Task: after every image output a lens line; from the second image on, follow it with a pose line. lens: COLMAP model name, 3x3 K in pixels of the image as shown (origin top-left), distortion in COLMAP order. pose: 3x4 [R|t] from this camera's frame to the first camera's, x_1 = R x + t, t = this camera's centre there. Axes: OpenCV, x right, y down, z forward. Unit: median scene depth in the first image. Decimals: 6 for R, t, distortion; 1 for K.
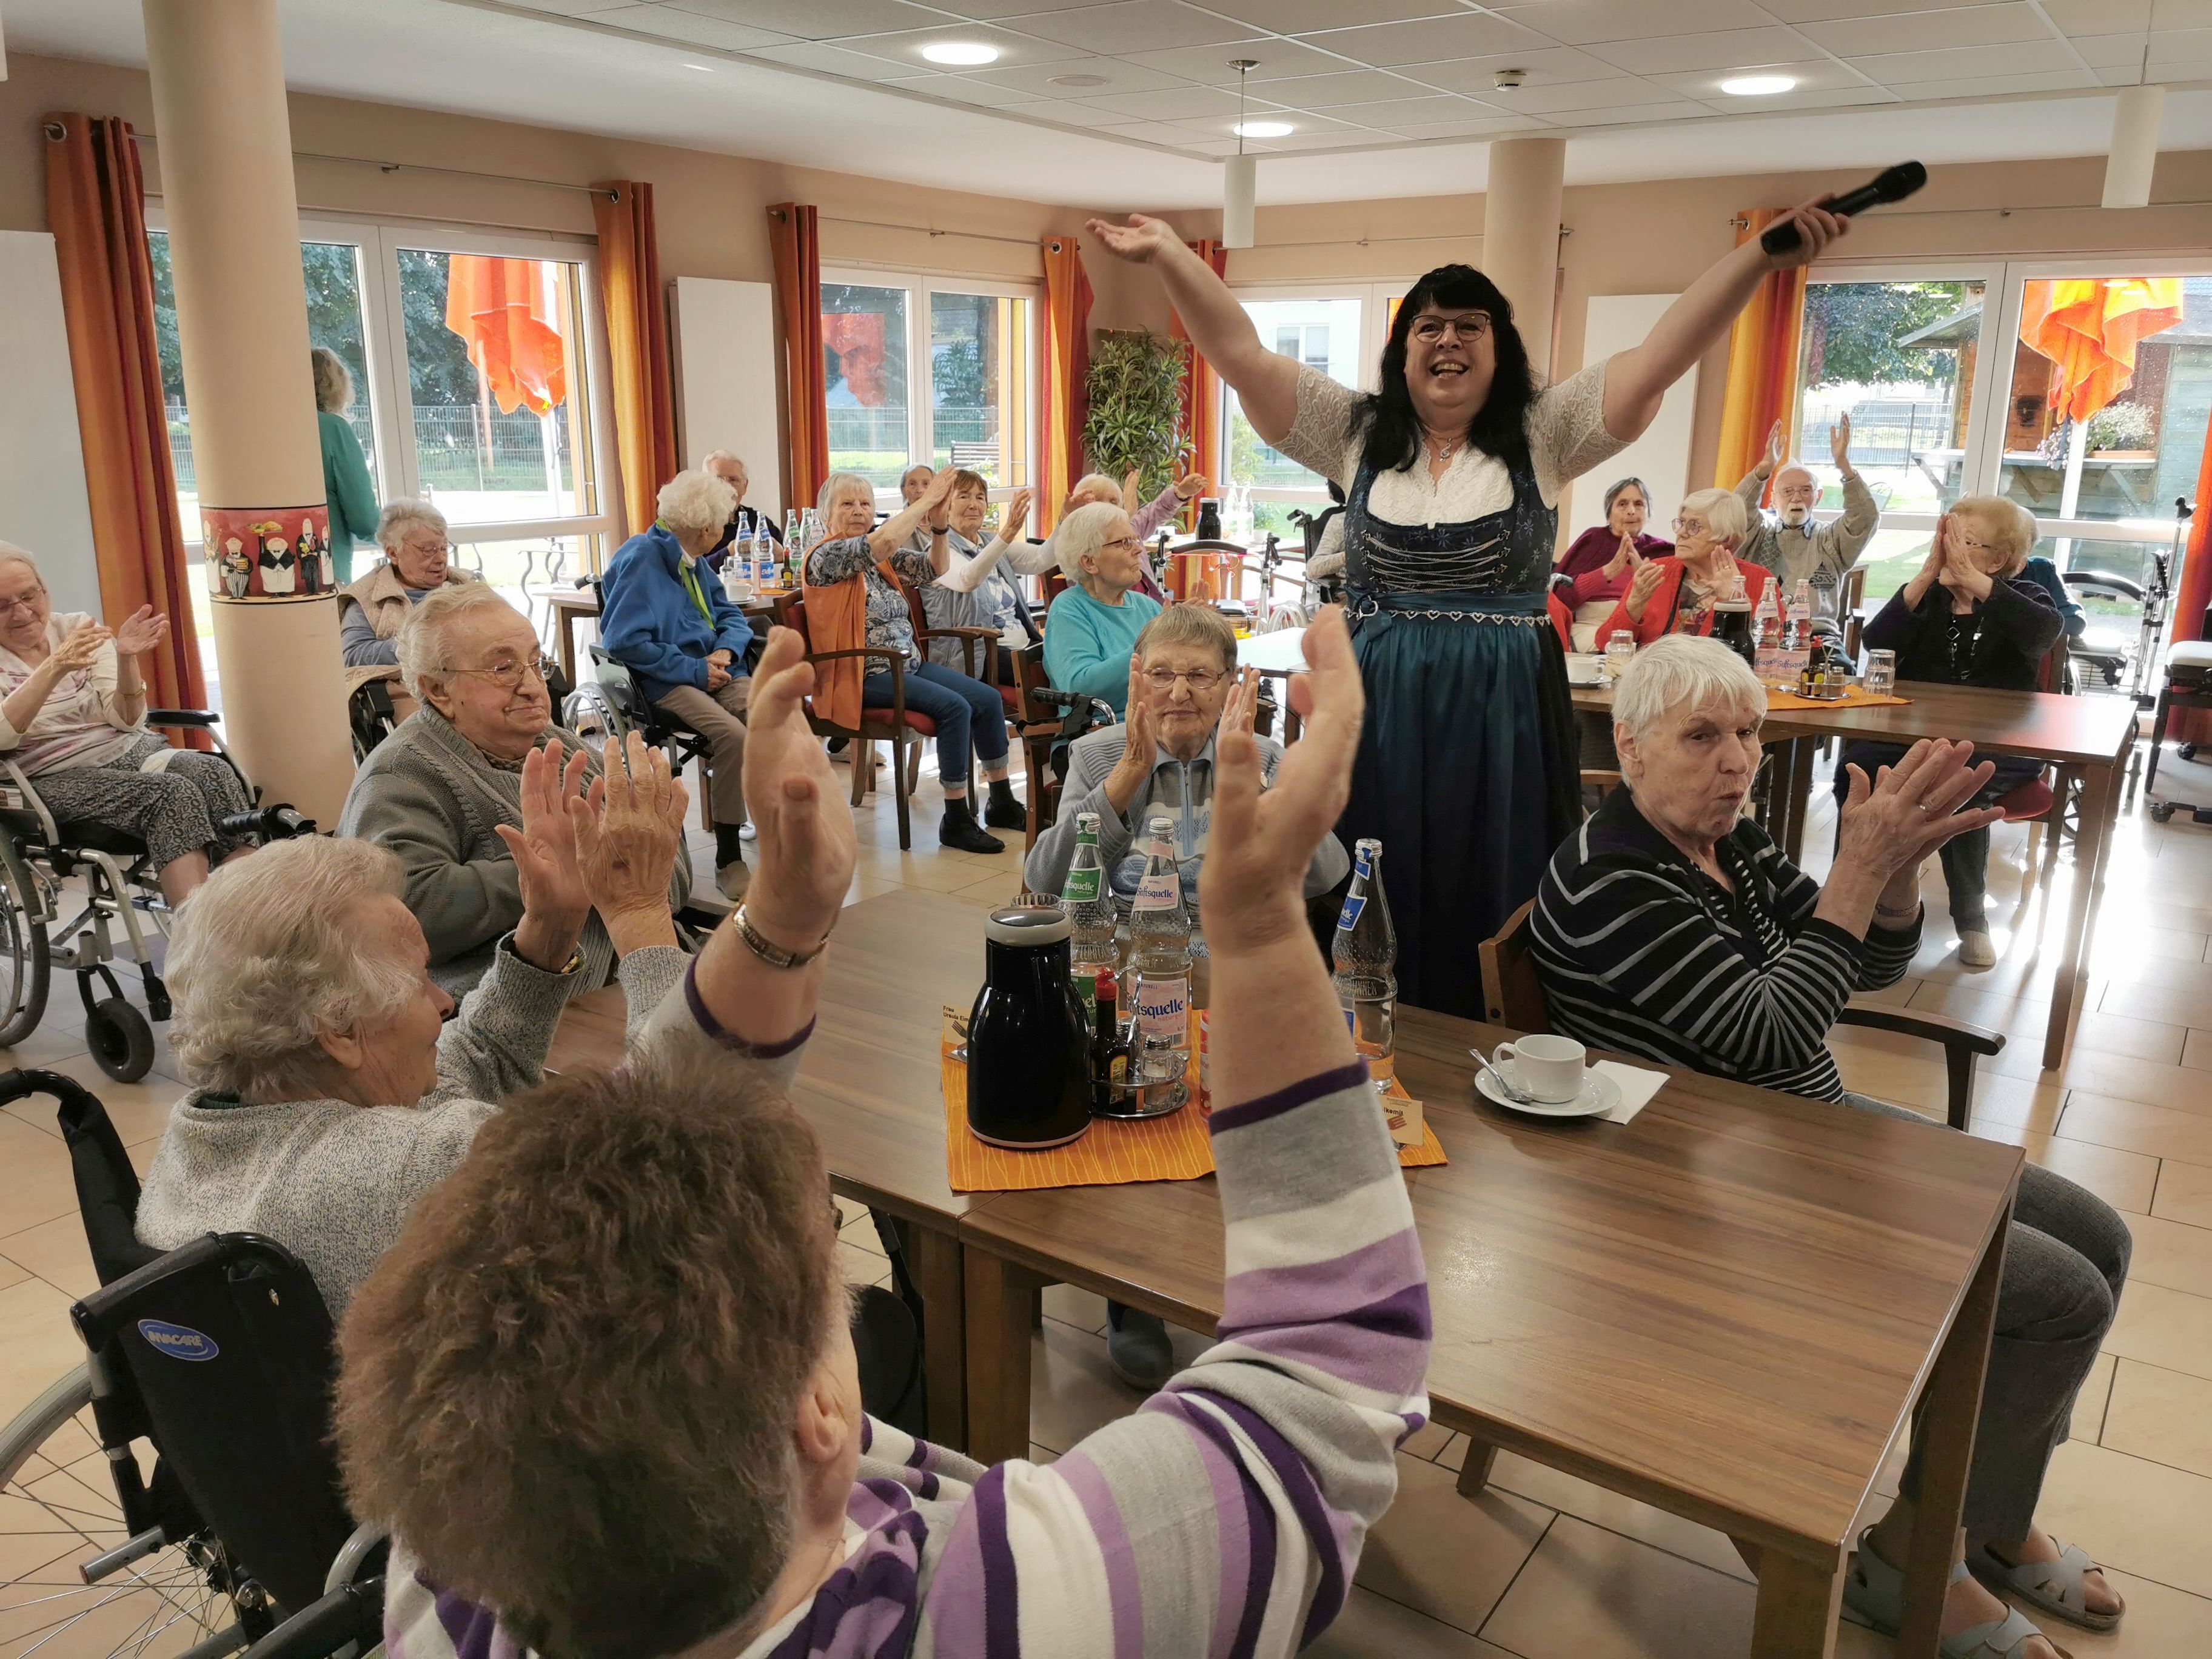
lens RADIAL K [[1703.0, 0, 1115.0], [0, 1703.0, 834.5], [0, 0, 1]] dist [0.072633, -0.110036]
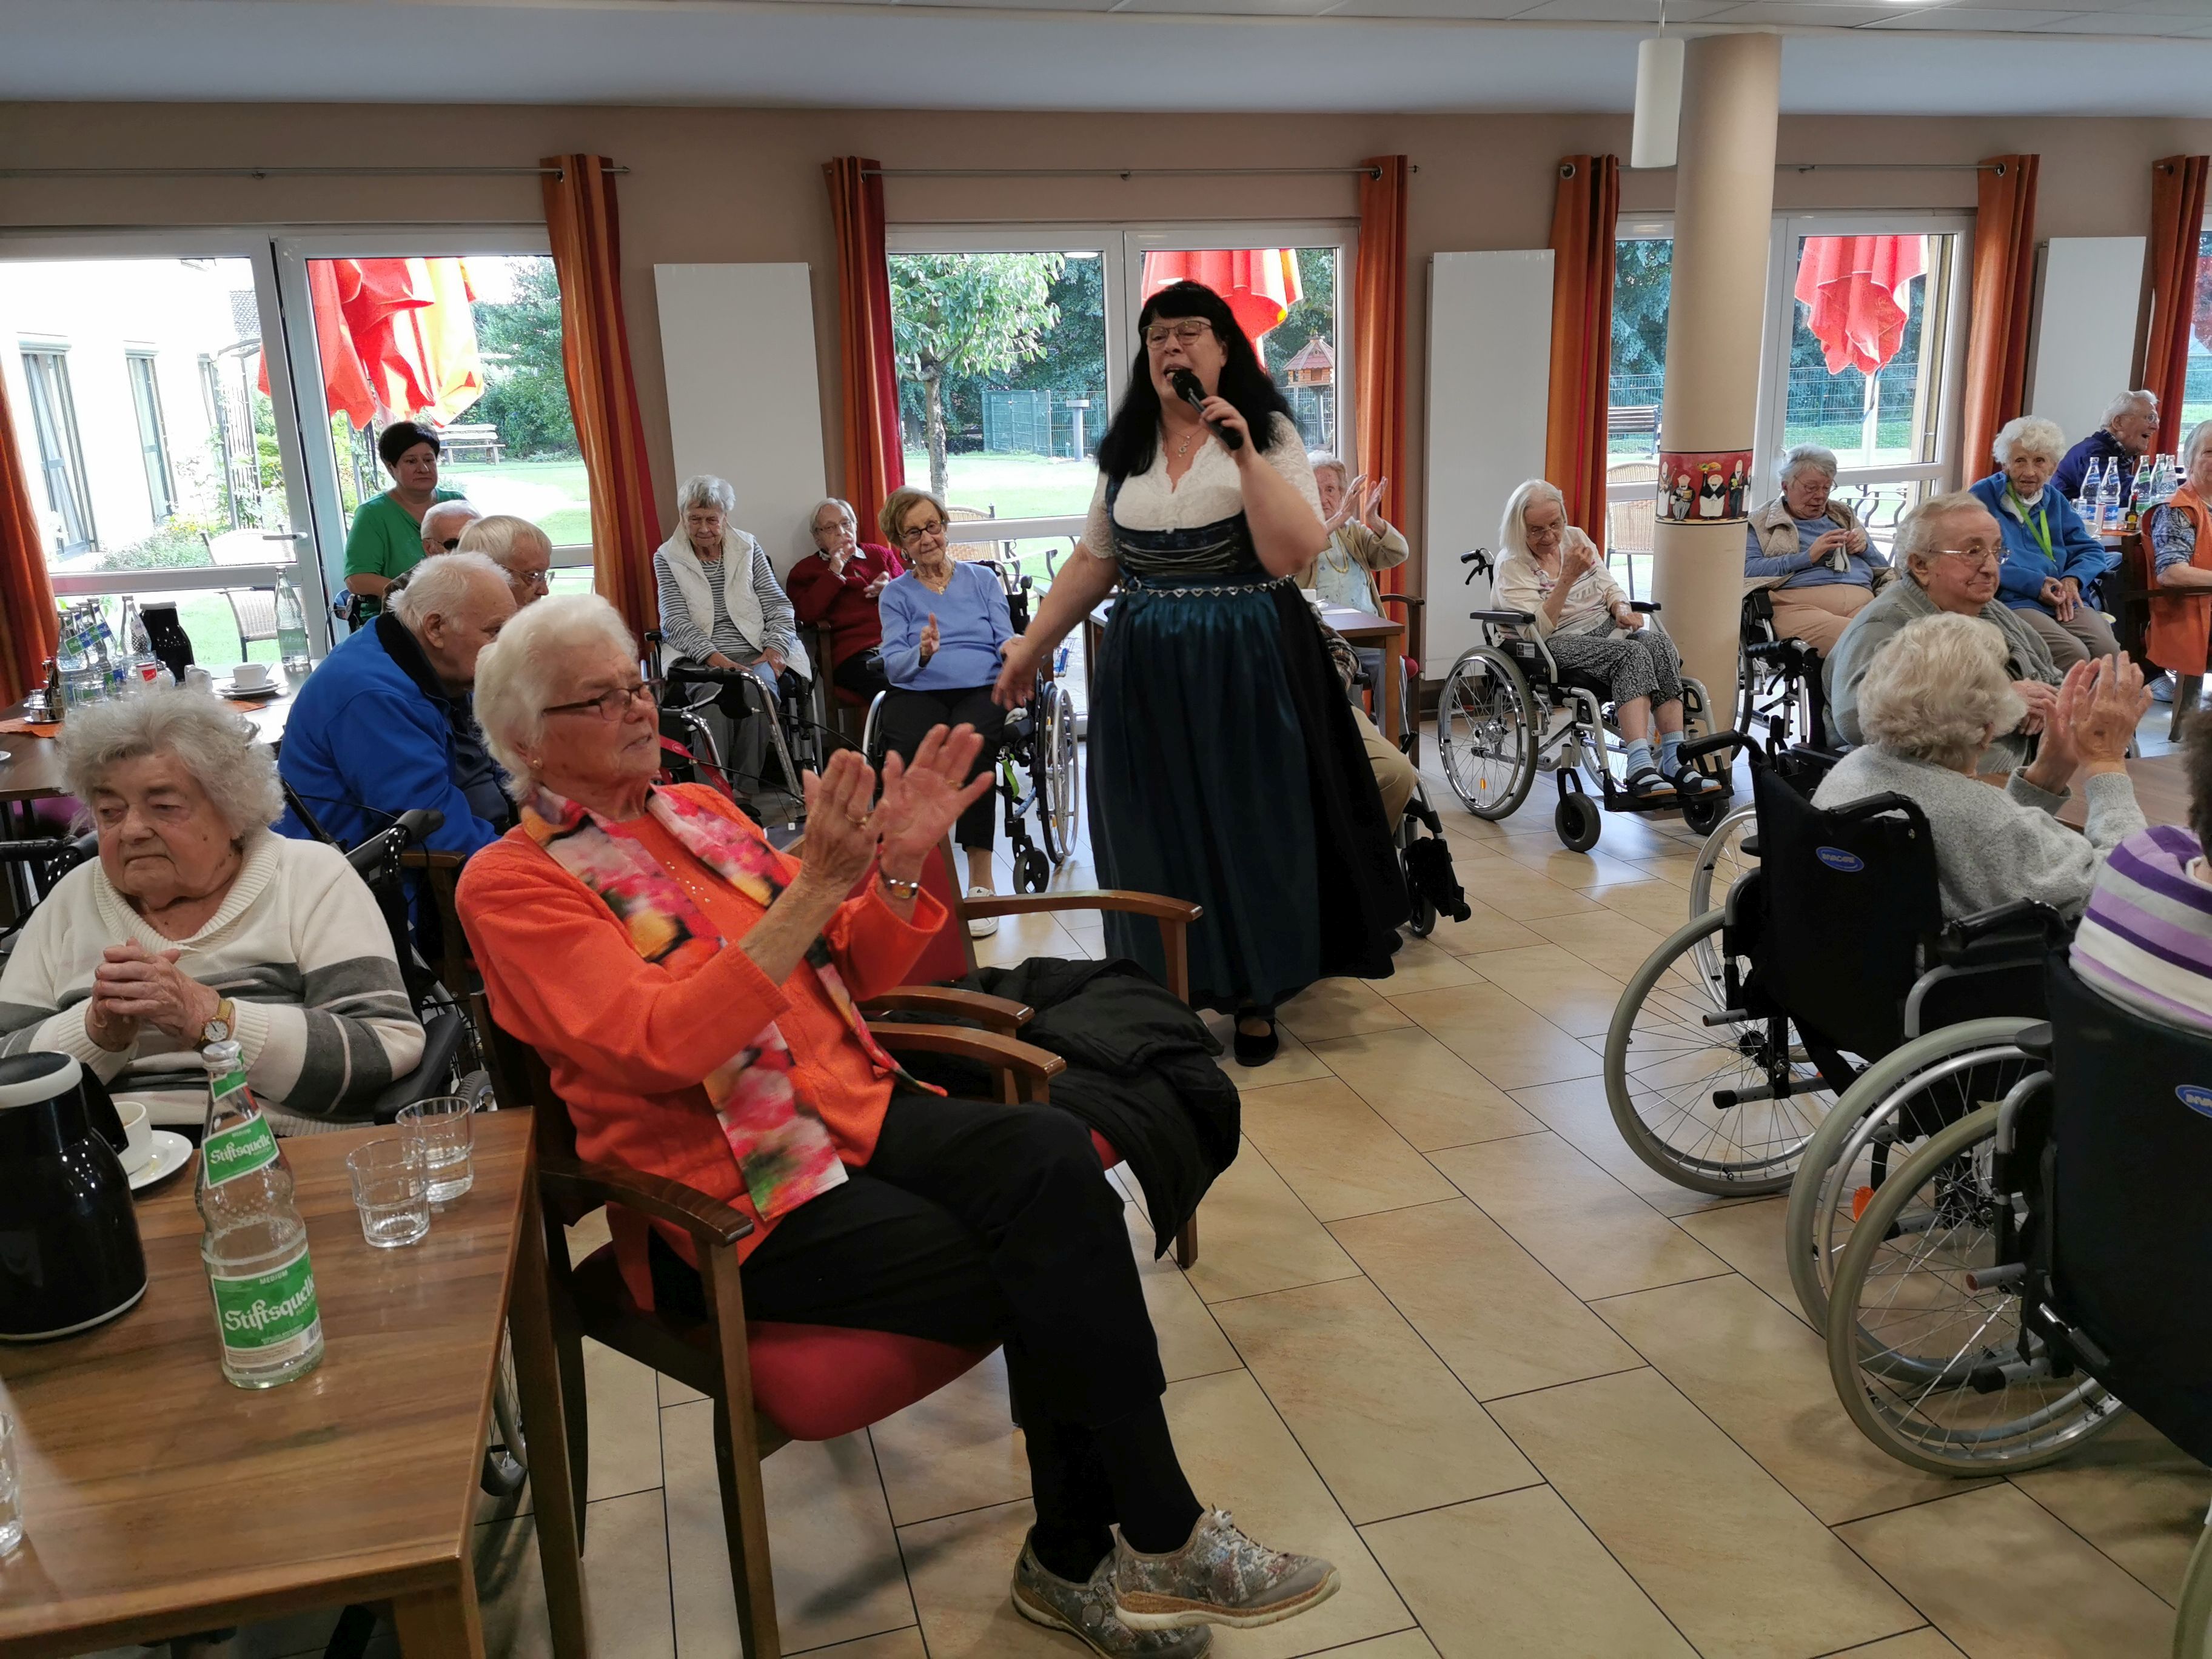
lens RADIAL K [[1723.3, 0, 1099.7], [0, 1723.3, 816.3], [0, 0, 1]] dist [0.090732, -0.119045]
pose [[0.776563, 0.129254, -0.616639, 0.004121], [-0.124397, 0.990919, 0.051047, 0.064407], [0.617637, 0.037067, 0.785590, -0.275238]]
